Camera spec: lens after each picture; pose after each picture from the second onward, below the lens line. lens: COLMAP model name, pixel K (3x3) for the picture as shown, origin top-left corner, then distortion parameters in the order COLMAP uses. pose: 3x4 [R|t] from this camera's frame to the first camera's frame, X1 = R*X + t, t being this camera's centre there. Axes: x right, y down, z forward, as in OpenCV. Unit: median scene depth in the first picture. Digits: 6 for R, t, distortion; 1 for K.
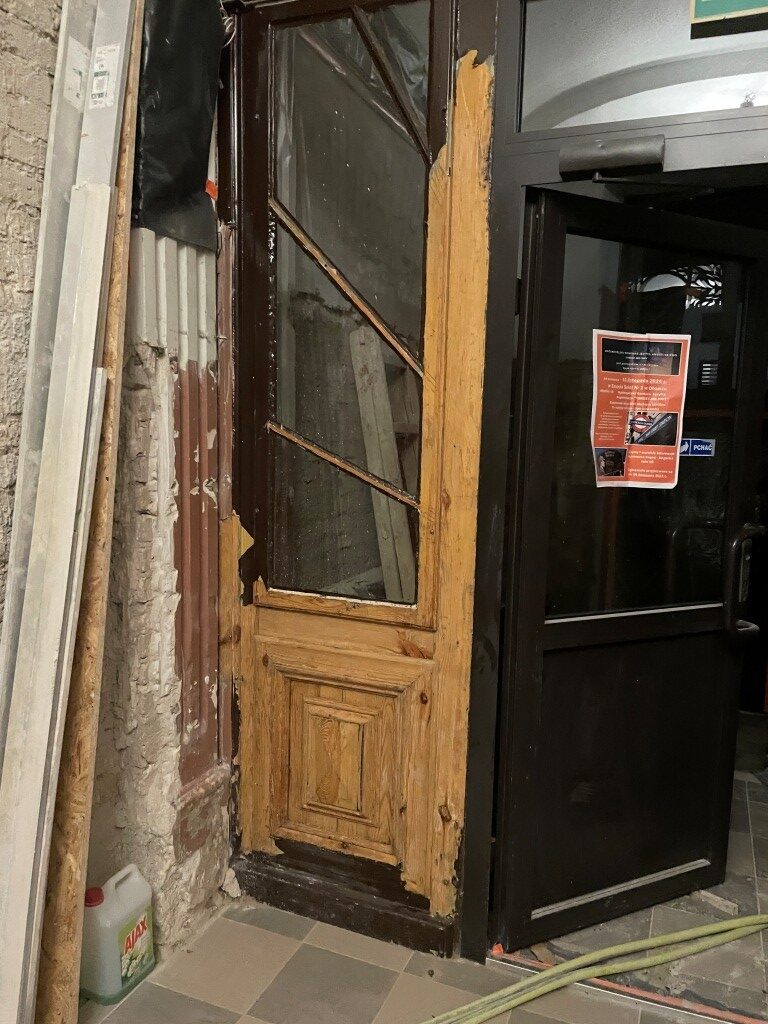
lens RADIAL K [[775.5, 0, 390.6], [0, 775.5, 517.5], [0, 0, 1]] dist [0.097542, -0.131956]
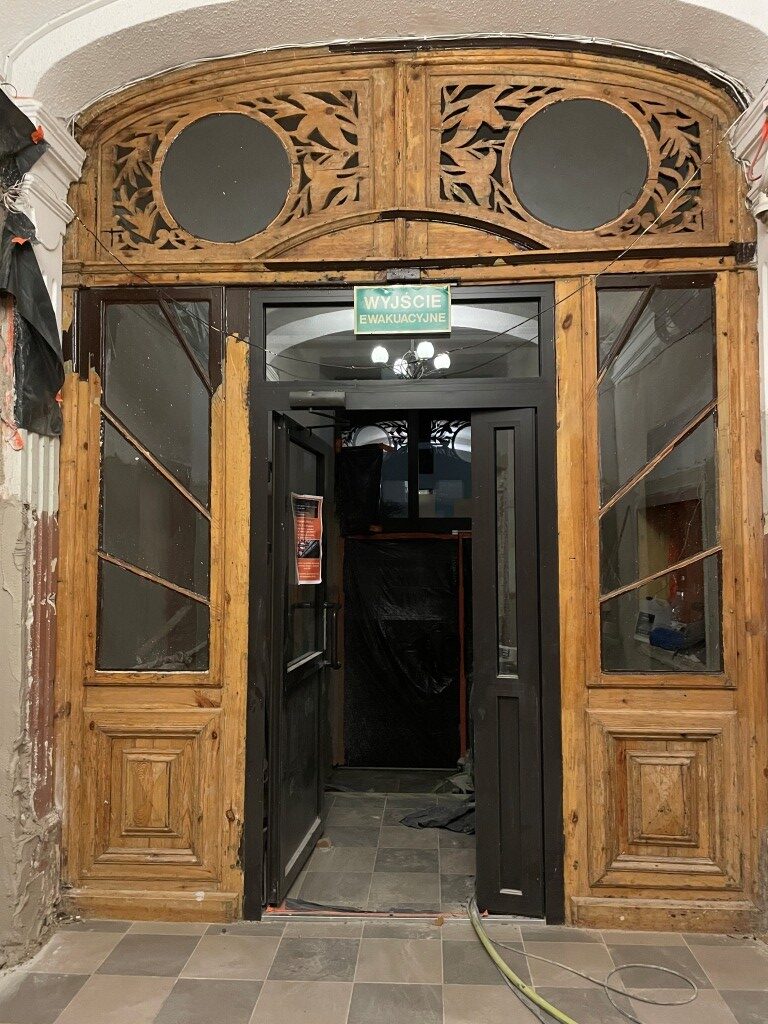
lens RADIAL K [[775.5, 0, 387.4], [0, 775.5, 504.9], [0, 0, 1]] dist [0.097542, -0.131956]
pose [[0.944779, -0.008950, 0.327587, -0.128576], [0.065400, 0.984668, -0.161715, 0.063819], [-0.321117, 0.174209, 0.930879, -0.553396]]
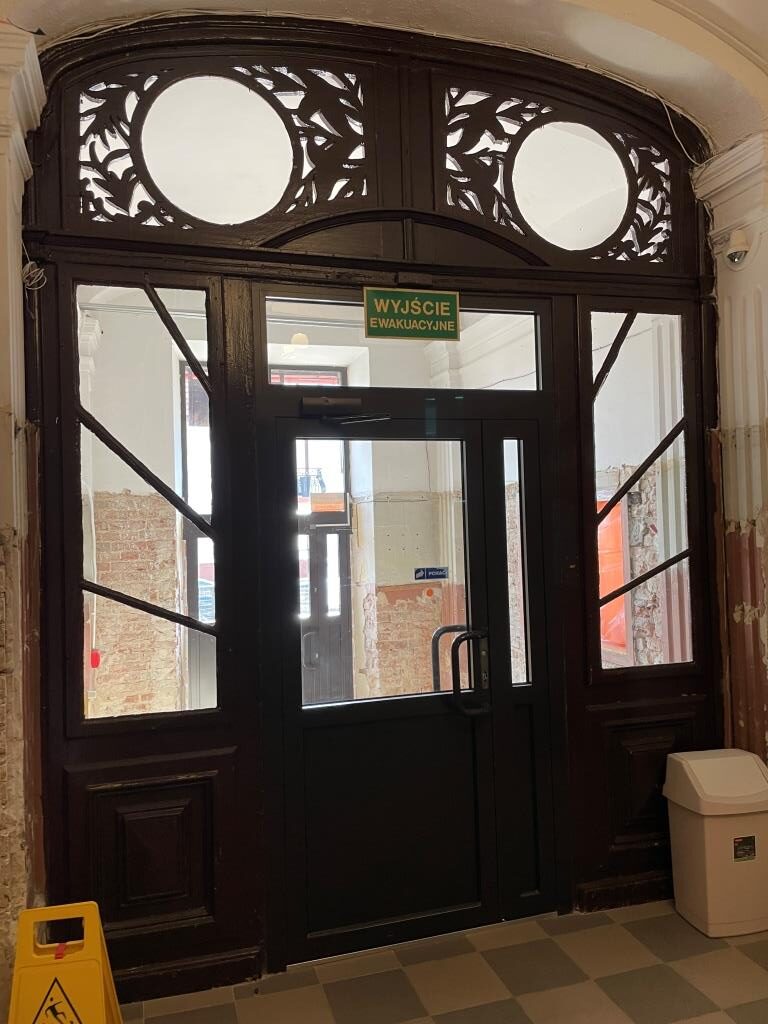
lens RADIAL K [[775.5, 0, 387.1], [0, 775.5, 505.2], [0, 0, 1]] dist [0.097542, -0.131956]
pose [[0.776429, -0.031915, 0.629397, -0.564649], [0.123201, 0.987133, -0.101927, -0.057114], [-0.618045, 0.156681, 0.770371, -0.261688]]
